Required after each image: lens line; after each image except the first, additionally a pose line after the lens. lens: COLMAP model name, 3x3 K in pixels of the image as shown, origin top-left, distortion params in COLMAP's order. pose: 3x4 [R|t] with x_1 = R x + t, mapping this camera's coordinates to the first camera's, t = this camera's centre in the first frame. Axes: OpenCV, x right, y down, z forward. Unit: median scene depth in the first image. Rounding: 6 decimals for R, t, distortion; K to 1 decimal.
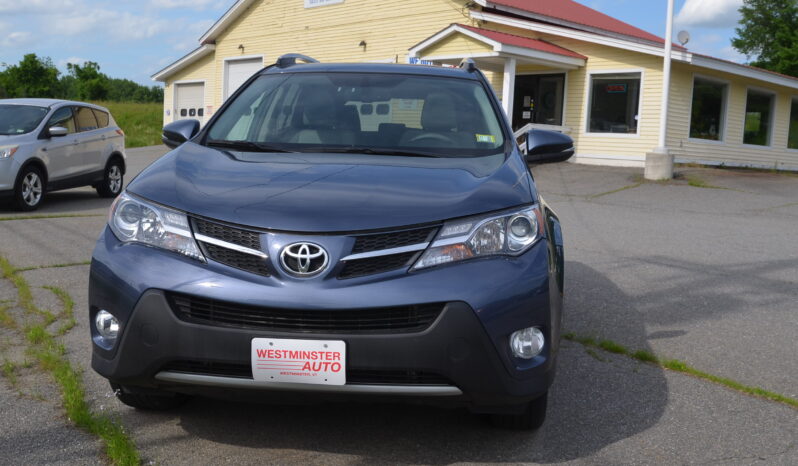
lens RADIAL K [[835.9, 0, 398.8], [0, 835.9, 233.9], [0, 0, 1]] dist [-0.051626, 0.000000]
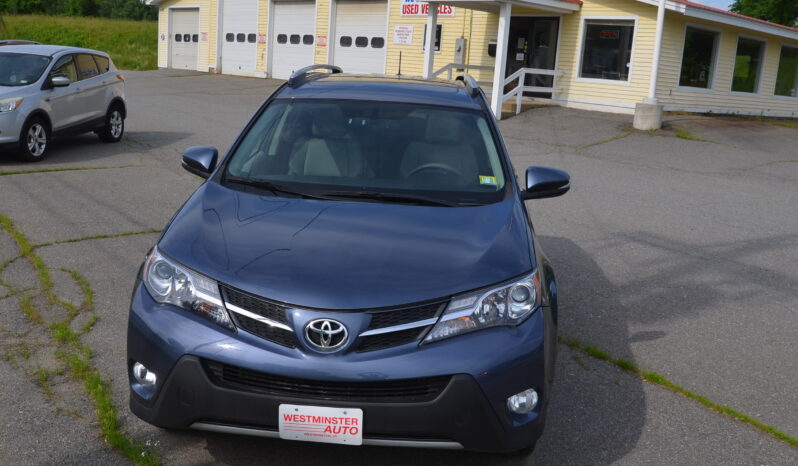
lens RADIAL K [[822.0, 0, 398.4], [0, 822.0, 233.9], [0, 0, 1]] dist [-0.049305, 0.000000]
pose [[0.999742, 0.017885, 0.014029, -0.020251], [-0.019260, 0.994291, 0.104954, -0.127653], [-0.012072, -0.105197, 0.994378, -0.043417]]
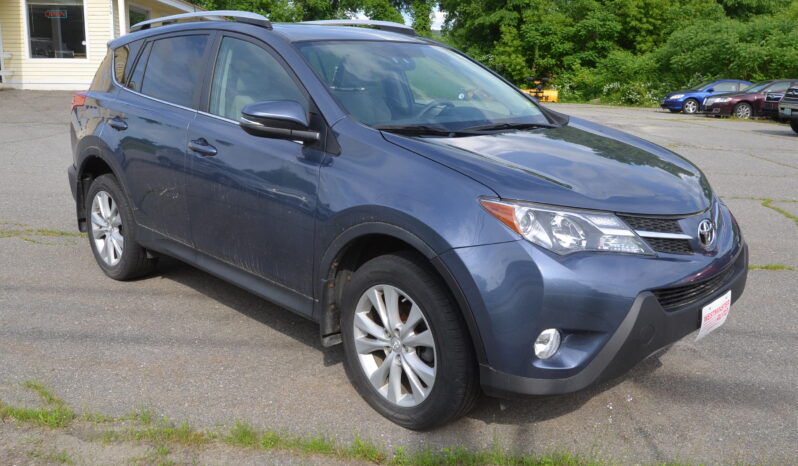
lens RADIAL K [[704.2, 0, 399.4], [0, 704.2, 230.6], [0, 0, 1]] dist [-0.010606, -0.003513]
pose [[0.633753, -0.207479, 0.745191, -0.665590], [0.101261, 0.977320, 0.185991, -0.119164], [-0.766879, -0.042414, 0.640389, 0.402586]]
